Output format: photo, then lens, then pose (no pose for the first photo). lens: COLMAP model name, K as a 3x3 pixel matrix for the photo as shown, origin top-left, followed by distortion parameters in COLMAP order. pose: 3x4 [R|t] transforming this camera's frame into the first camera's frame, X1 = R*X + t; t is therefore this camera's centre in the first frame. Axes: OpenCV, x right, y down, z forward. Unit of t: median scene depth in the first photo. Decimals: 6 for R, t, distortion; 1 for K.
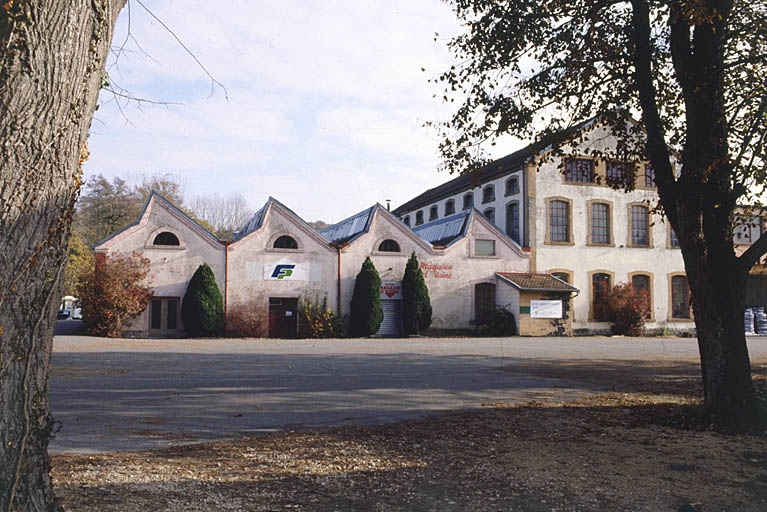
lens RADIAL K [[685.1, 0, 423.4], [0, 685.1, 255.0], [0, 0, 1]] dist [-0.010858, -0.001918]
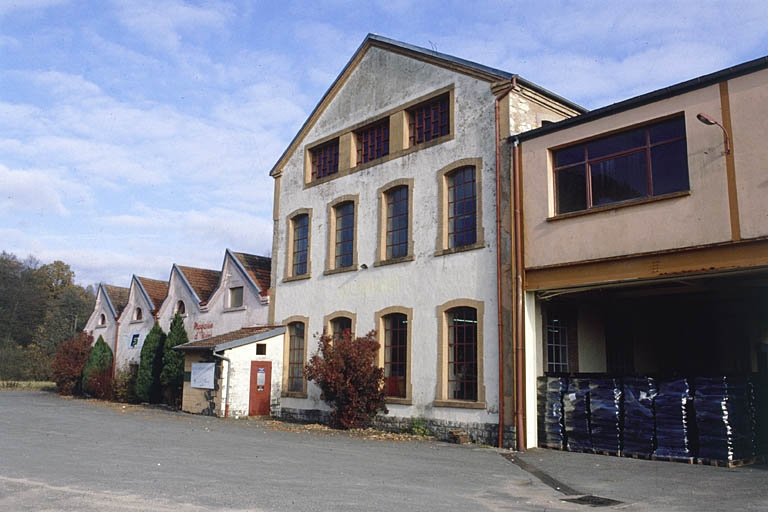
lens RADIAL K [[686.0, 0, 423.9], [0, 686.0, 255.0], [0, 0, 1]] dist [-0.010858, -0.001918]
pose [[0.395981, -0.162884, -0.903697, 0.899857], [0.052089, 0.986542, -0.154991, 0.074938], [0.916780, 0.014301, 0.399136, 0.891951]]
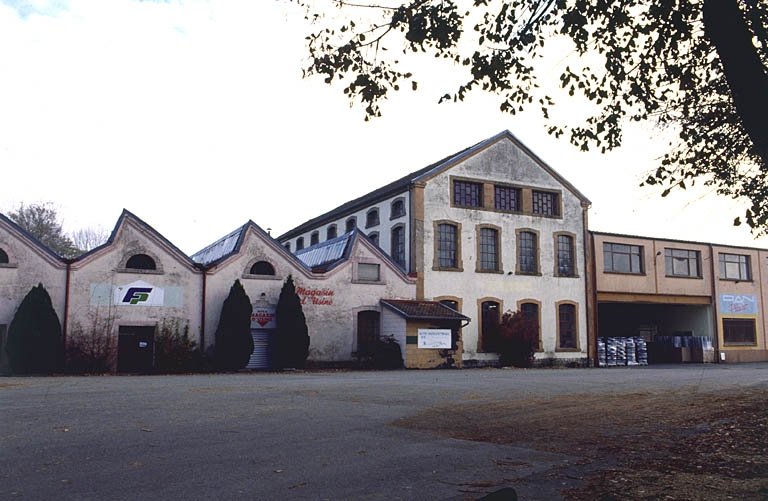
lens RADIAL K [[639.6, 0, 394.2], [0, 639.6, 249.2], [0, 0, 1]] dist [-0.041425, 0.000919]
pose [[0.990860, 0.015617, 0.133990, 0.007863], [-0.007198, 0.997982, -0.063090, 0.012509], [-0.134705, 0.061549, 0.988972, 0.143999]]
